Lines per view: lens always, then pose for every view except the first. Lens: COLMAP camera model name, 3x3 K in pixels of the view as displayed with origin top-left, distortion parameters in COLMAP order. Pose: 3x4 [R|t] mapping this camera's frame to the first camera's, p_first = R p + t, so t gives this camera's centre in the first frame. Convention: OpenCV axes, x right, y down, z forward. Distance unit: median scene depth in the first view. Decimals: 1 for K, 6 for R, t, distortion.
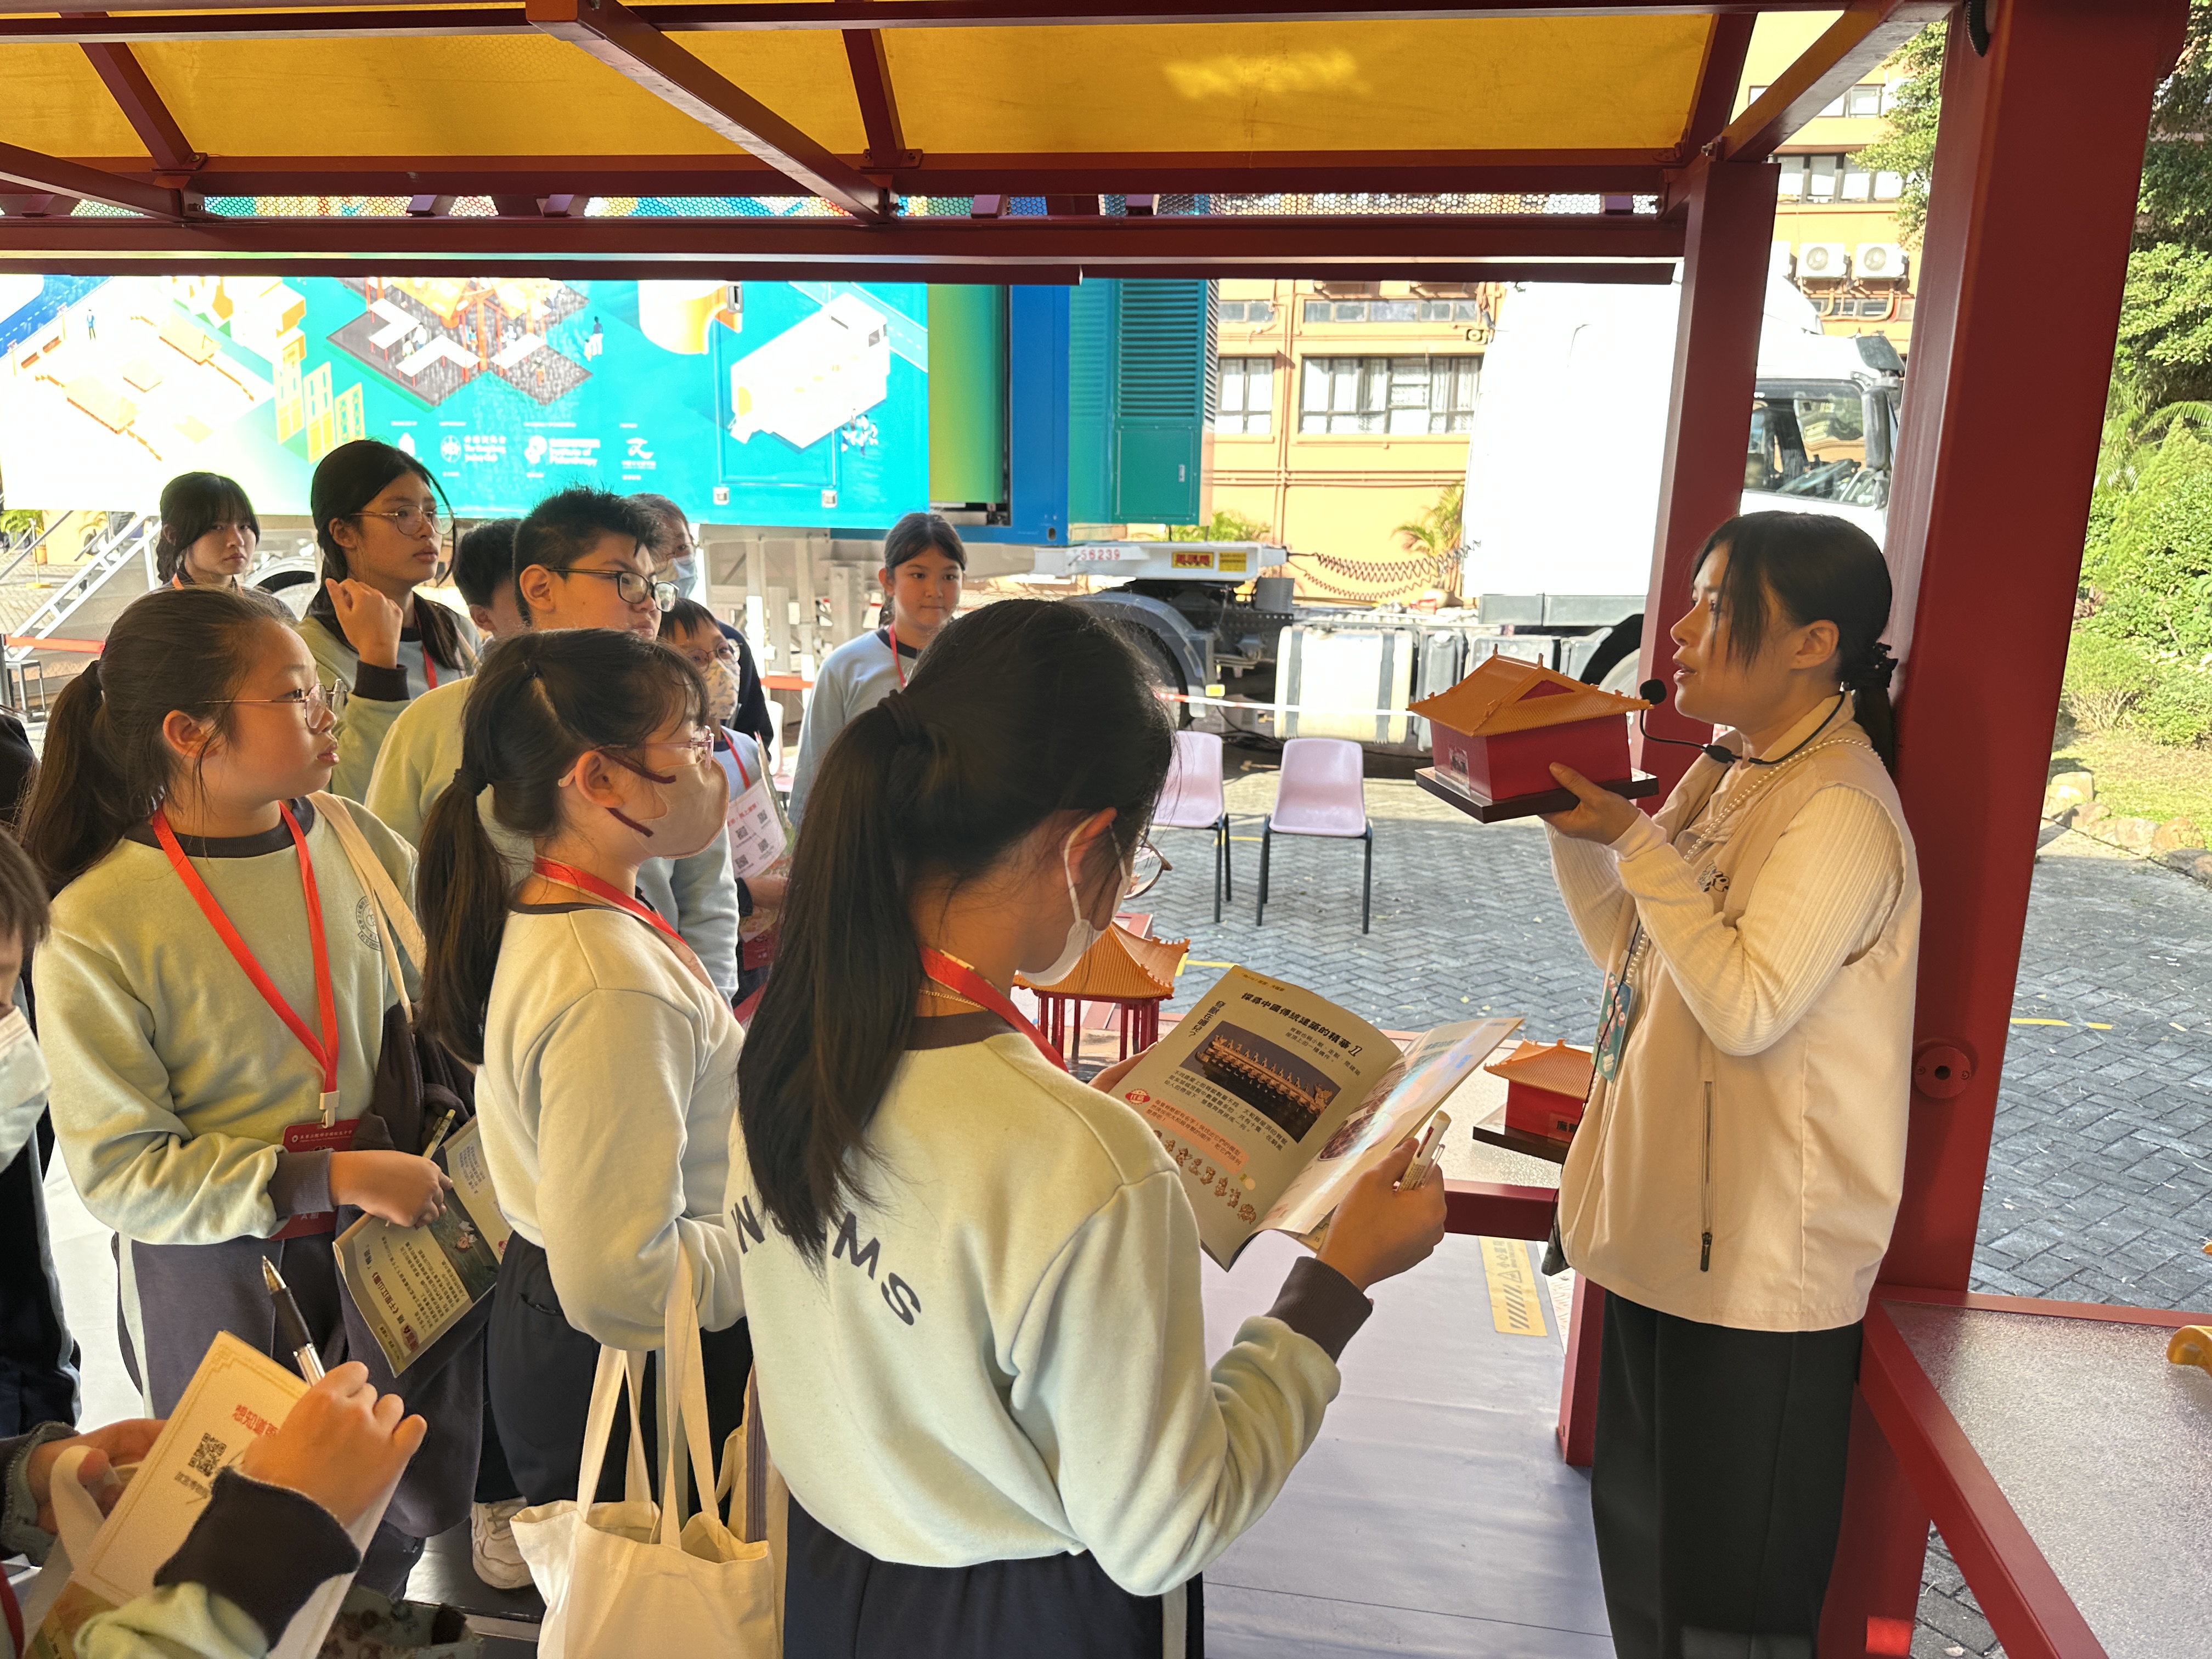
lens RADIAL K [[1550.4, 0, 1108.7], [0, 1550.4, 839.7], [0, 0, 1]] dist [-0.001773, -0.018615]
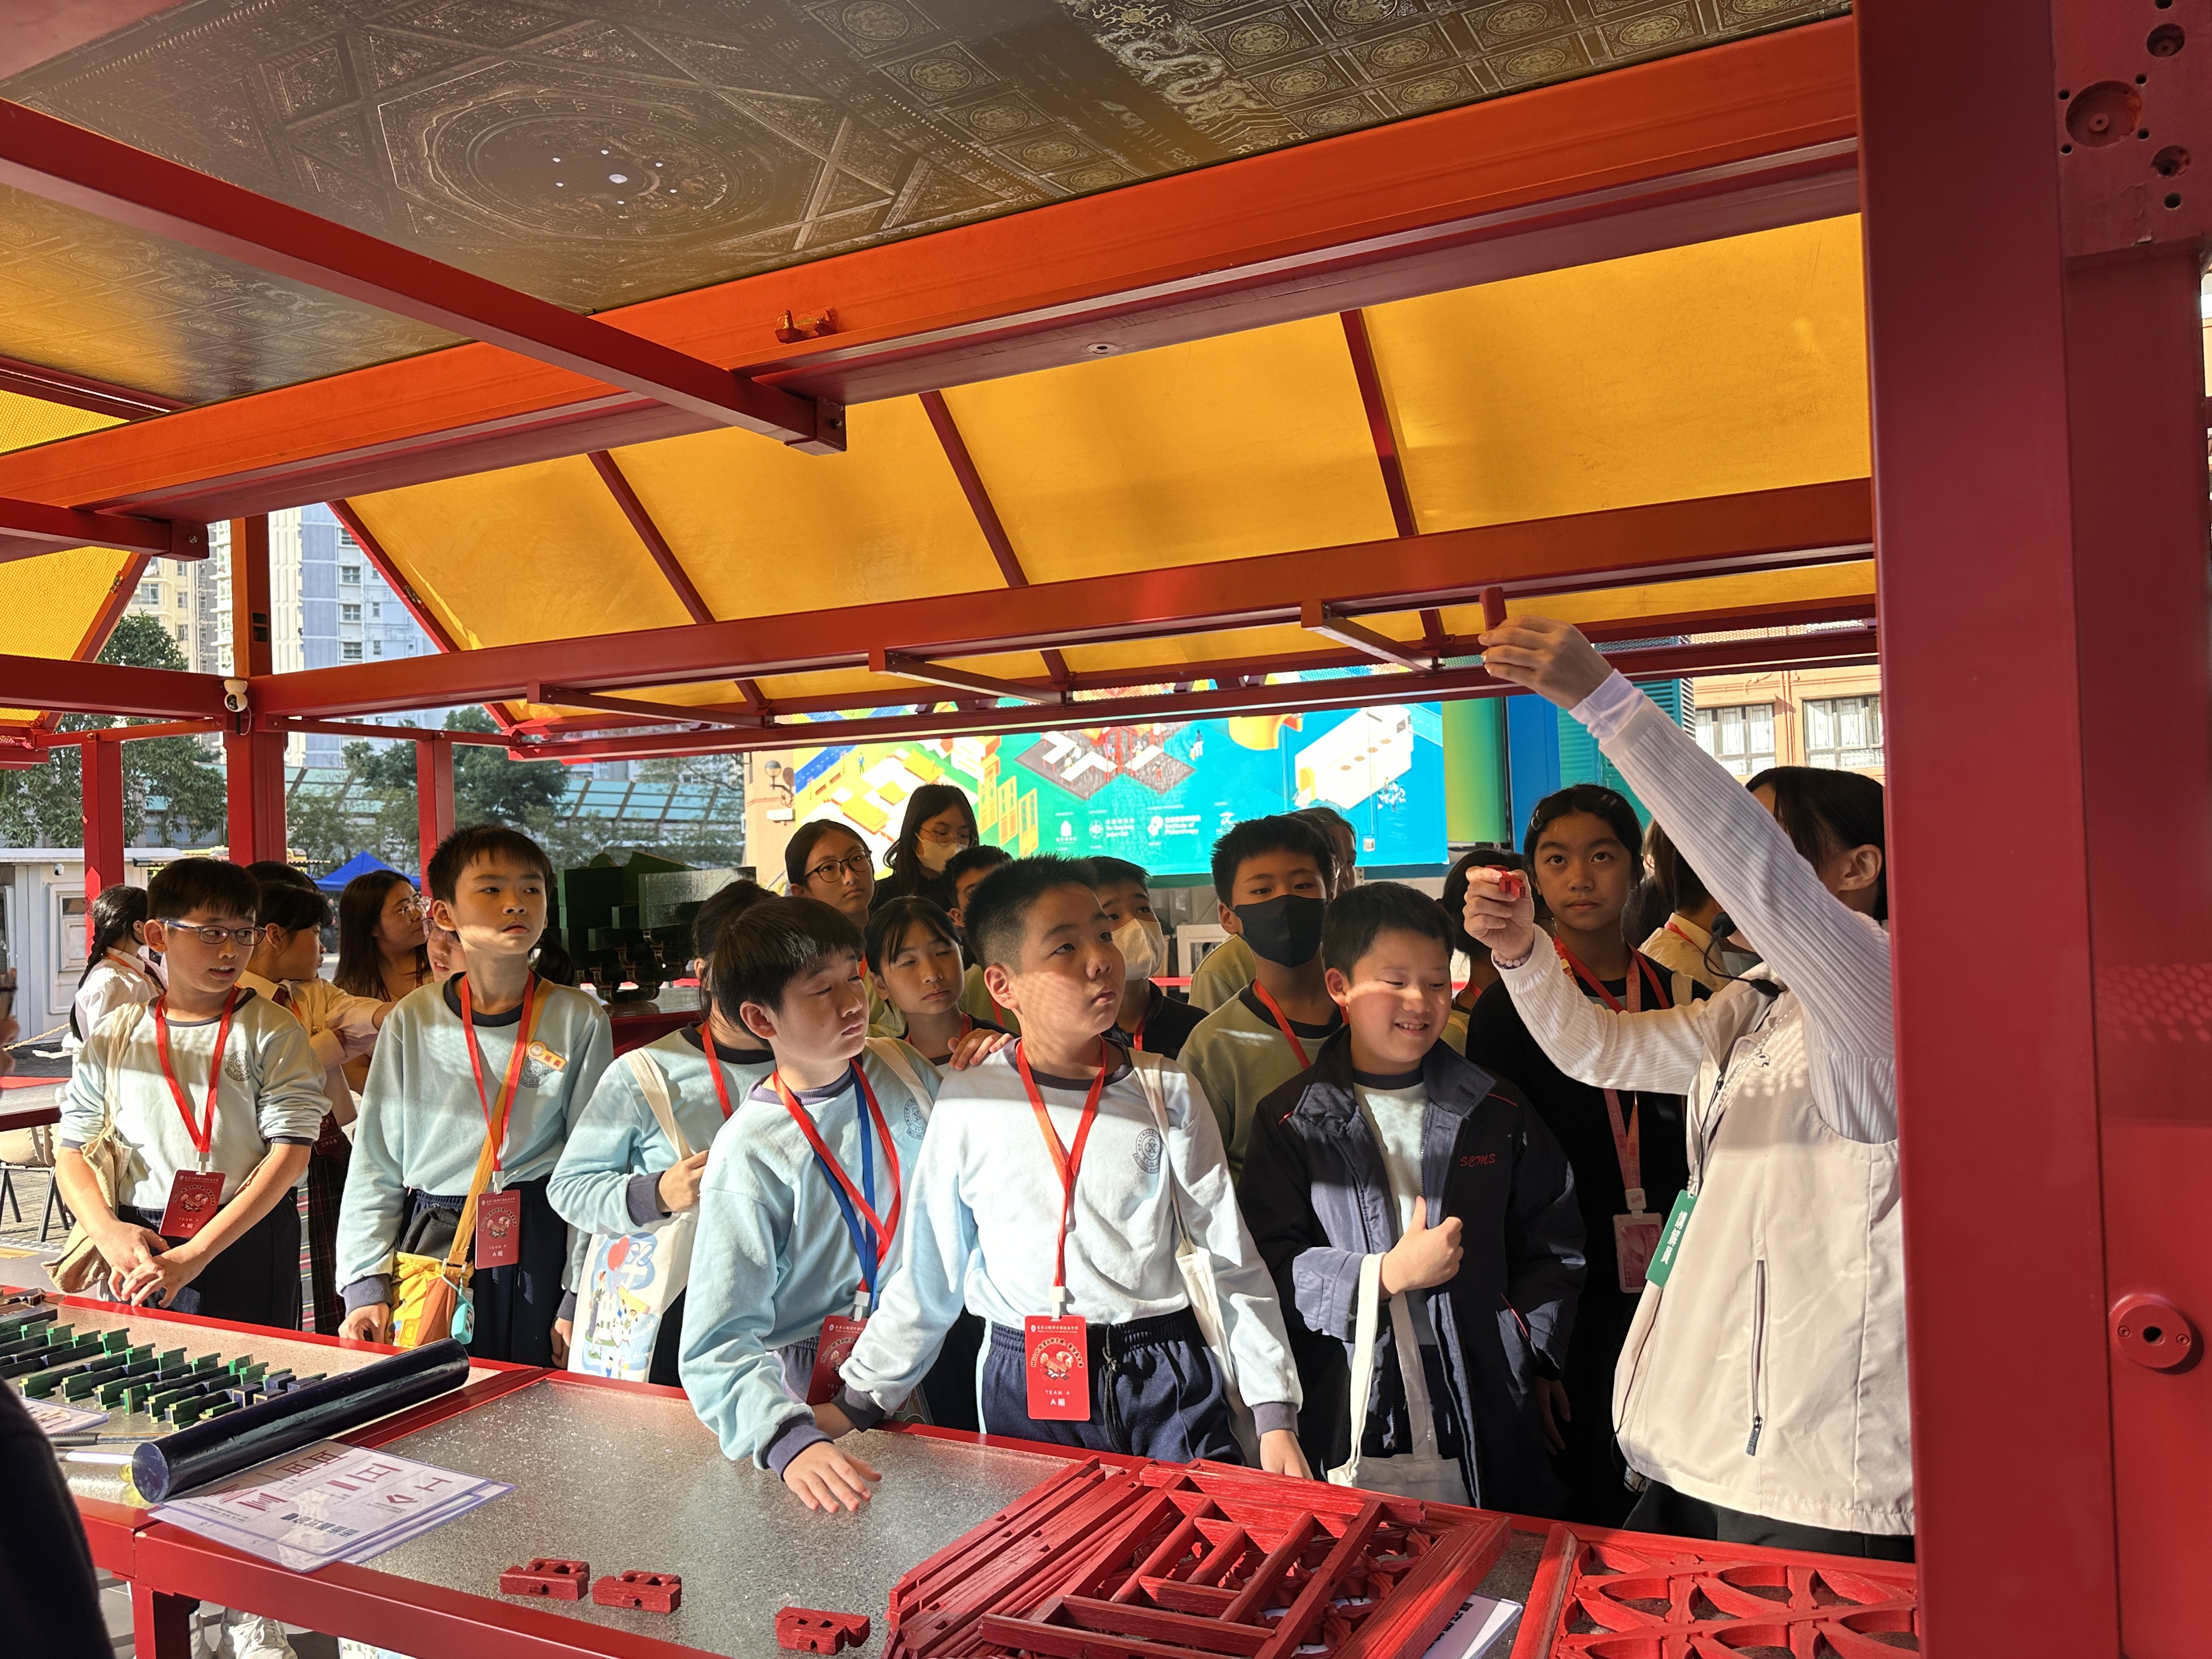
lens RADIAL K [[1550.4, 0, 1102.0], [0, 1550.4, 835.7], [0, 0, 1]] dist [-0.001773, -0.018615]
pose [[0.947014, -0.067176, -0.314090, 0.016633], [-0.009250, 0.971775, -0.235726, 0.081456], [0.321060, 0.226141, 0.919663, -0.278343]]
